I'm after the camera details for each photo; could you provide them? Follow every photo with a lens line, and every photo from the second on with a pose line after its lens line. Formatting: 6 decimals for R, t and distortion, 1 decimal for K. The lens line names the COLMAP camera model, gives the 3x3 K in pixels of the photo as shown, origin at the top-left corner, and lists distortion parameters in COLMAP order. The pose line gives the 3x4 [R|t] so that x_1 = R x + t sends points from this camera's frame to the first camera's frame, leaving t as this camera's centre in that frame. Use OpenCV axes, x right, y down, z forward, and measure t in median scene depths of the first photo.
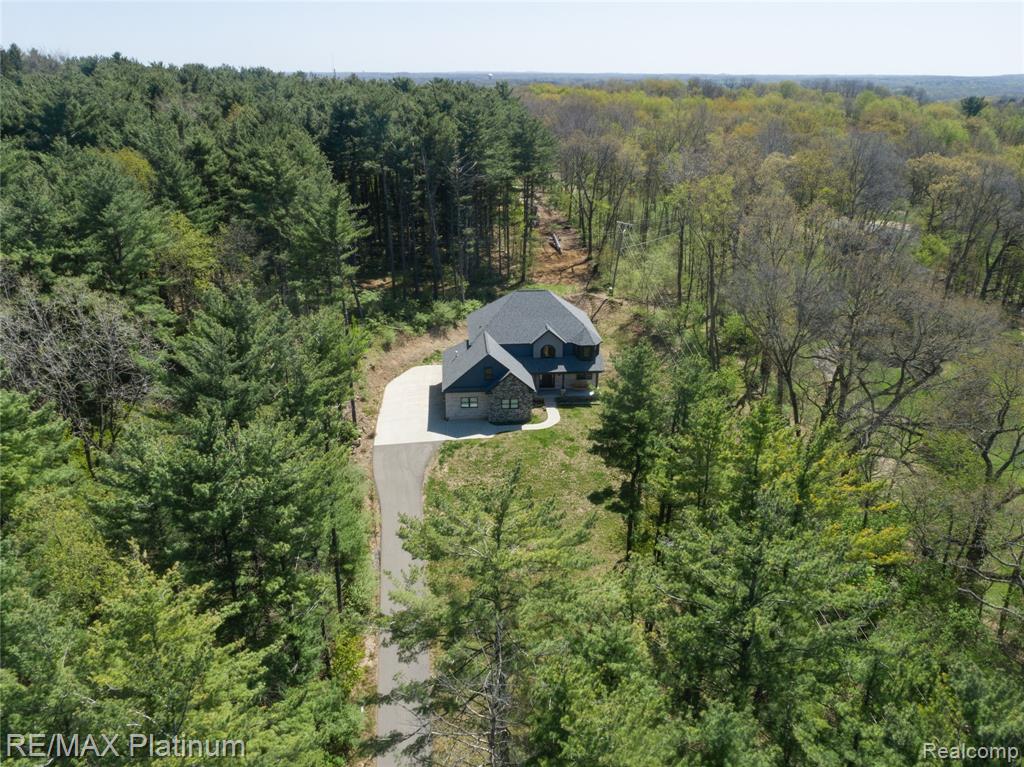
lens RADIAL K [[776.5, 0, 512.0], [0, 776.5, 383.5], [0, 0, 1]] dist [0.002125, 0.002431]
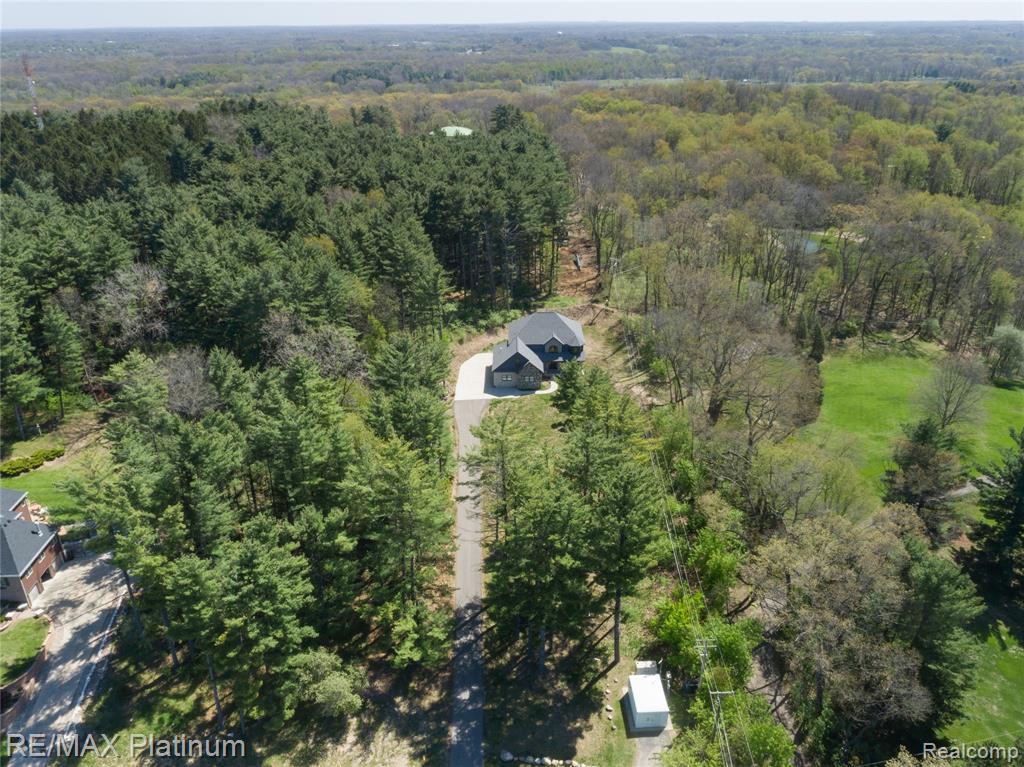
lens RADIAL K [[781.0, 0, 514.2], [0, 781.0, 369.3], [0, 0, 1]] dist [-0.008710, 0.039854]
pose [[0.996599, 0.019652, -0.080025, 0.100403], [-0.016635, 0.999132, 0.038187, -0.061535], [0.080706, -0.036726, 0.996061, -0.758829]]
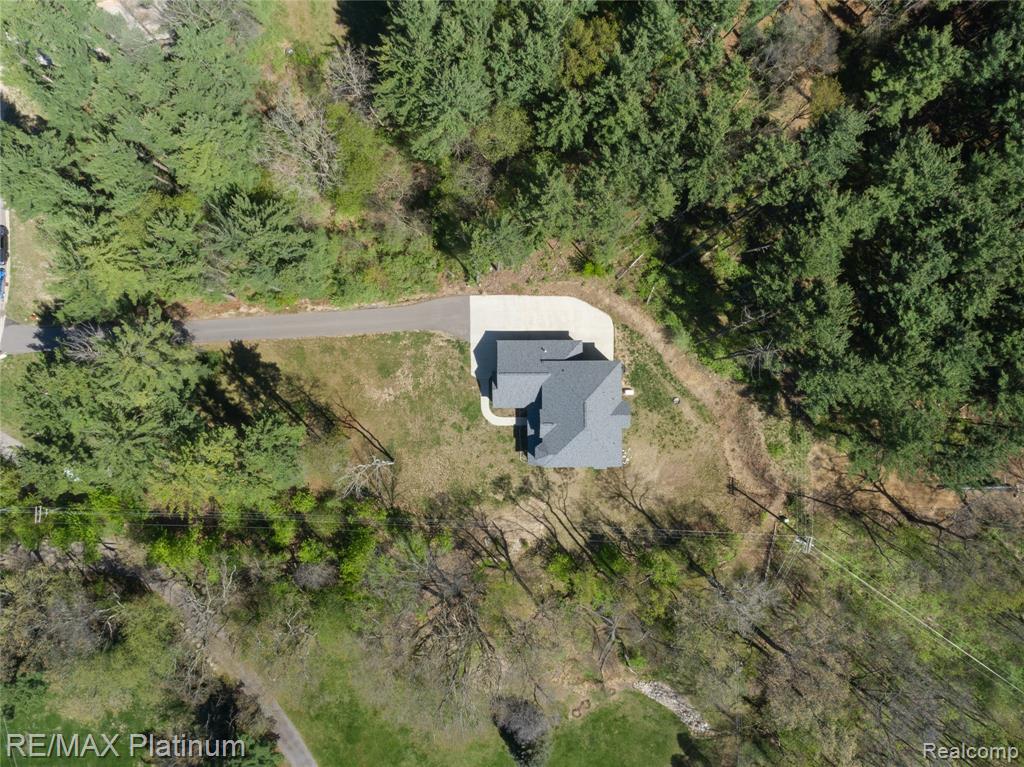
lens RADIAL K [[776.5, 0, 512.0], [0, 776.5, 383.5], [0, 0, 1]] dist [0.002125, 0.002431]
pose [[-0.077793, 0.996913, -0.010651, 0.000176], [-0.371967, -0.019111, 0.928049, -1.211217], [0.924980, 0.076158, 0.372305, 0.481921]]
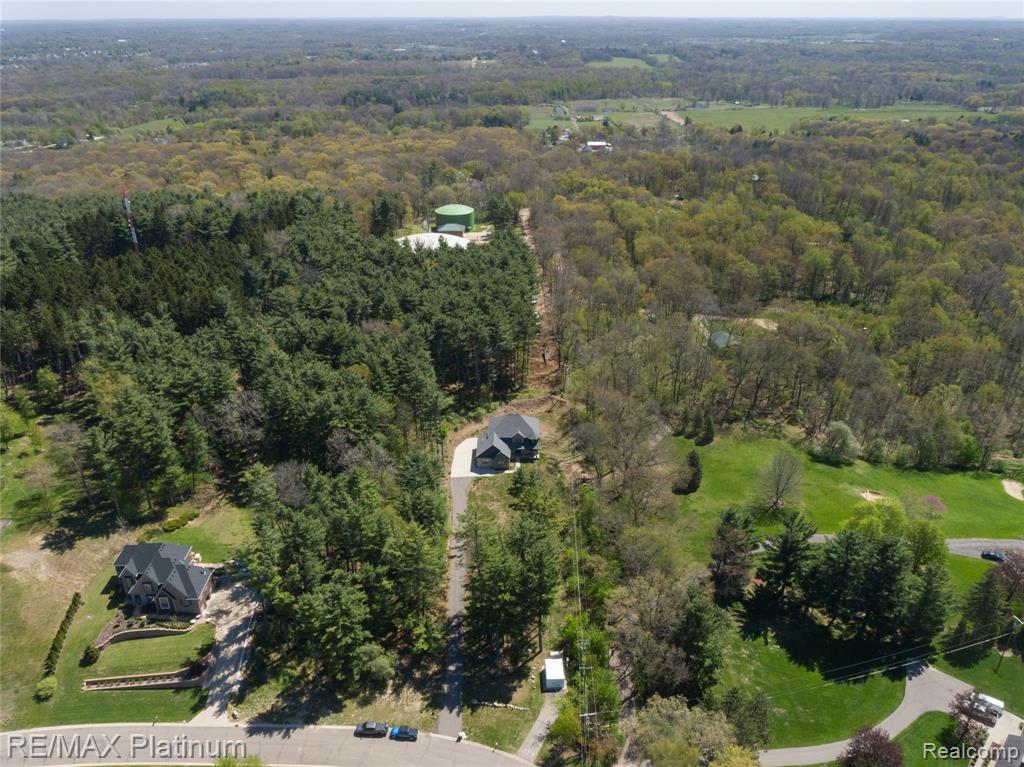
lens RADIAL K [[776.5, 0, 512.0], [0, 776.5, 383.5], [0, 0, 1]] dist [0.002125, 0.002431]
pose [[0.995751, 0.031332, -0.086597, 0.244640], [-0.025713, 0.997537, 0.065255, -0.398753], [0.088428, -0.062751, 0.994104, -1.550666]]
